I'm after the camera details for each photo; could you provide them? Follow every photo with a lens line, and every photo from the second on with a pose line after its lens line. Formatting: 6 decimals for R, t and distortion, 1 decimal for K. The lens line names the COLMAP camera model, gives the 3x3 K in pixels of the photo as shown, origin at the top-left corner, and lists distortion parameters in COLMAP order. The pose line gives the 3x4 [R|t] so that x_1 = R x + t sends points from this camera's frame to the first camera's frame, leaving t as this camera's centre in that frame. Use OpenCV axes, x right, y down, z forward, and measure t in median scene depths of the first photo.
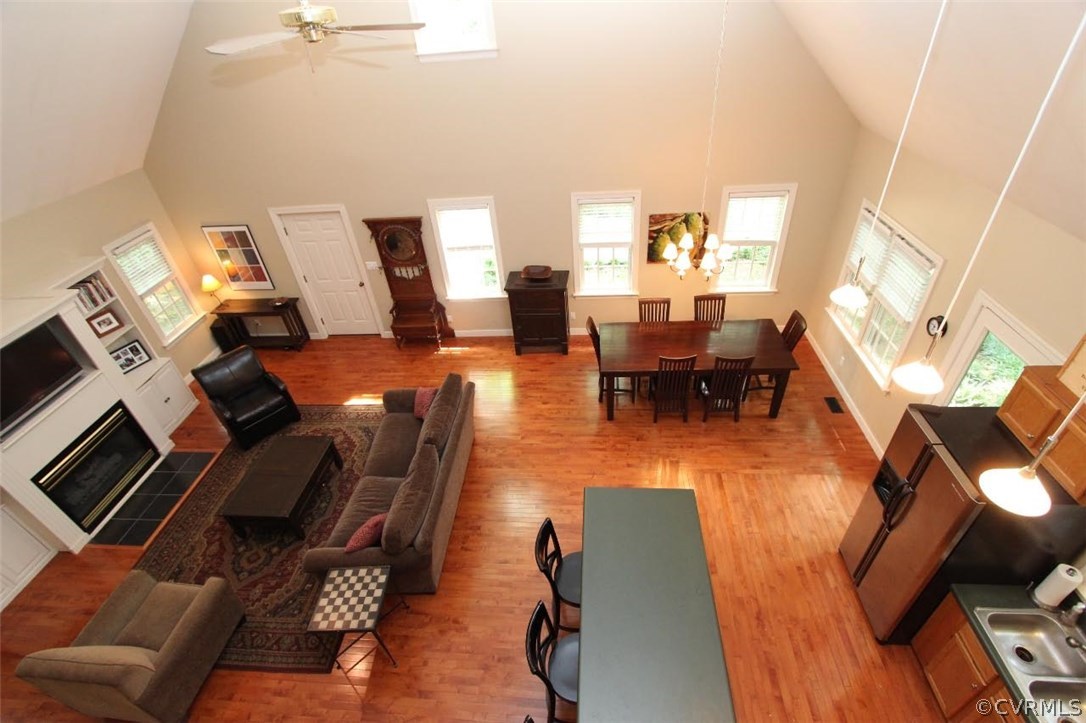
lens RADIAL K [[492.9, 0, 547.1], [0, 492.9, 368.3], [0, 0, 1]] dist [-0.002875, -0.004585]
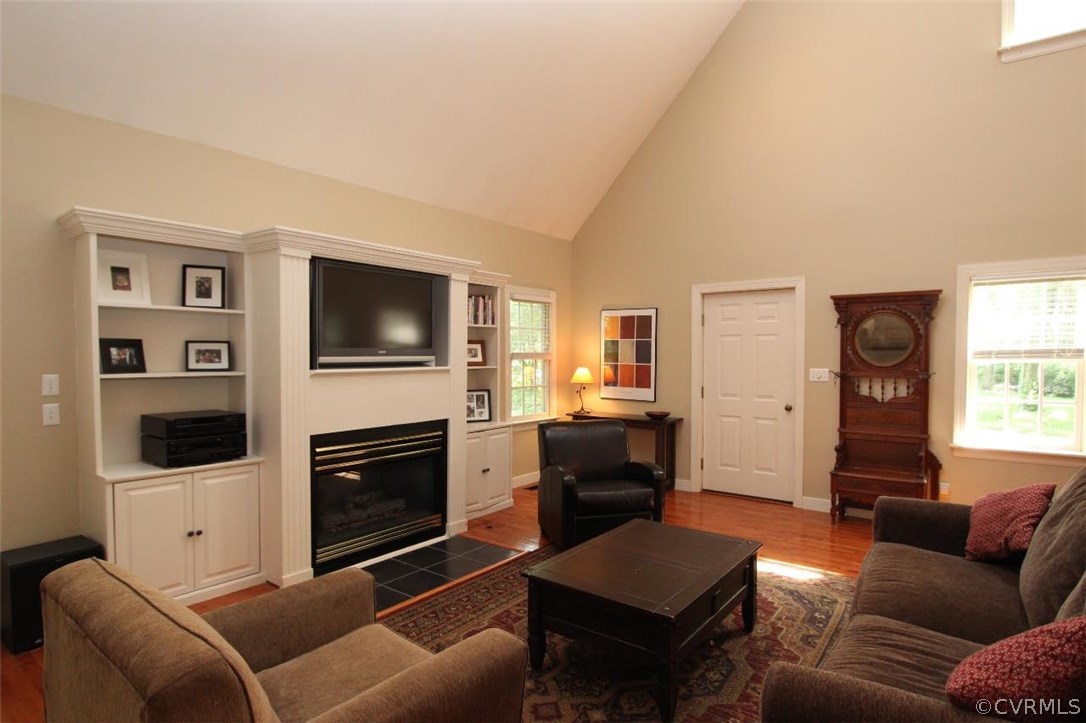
lens RADIAL K [[590.9, 0, 550.2], [0, 590.9, 371.3], [0, 0, 1]] dist [-0.018284, -0.000293]
pose [[0.838038, 0.090657, -0.538028, -0.264691], [-0.376150, 0.810301, -0.449359, 0.275674], [0.395227, 0.578959, 0.713163, 0.363748]]
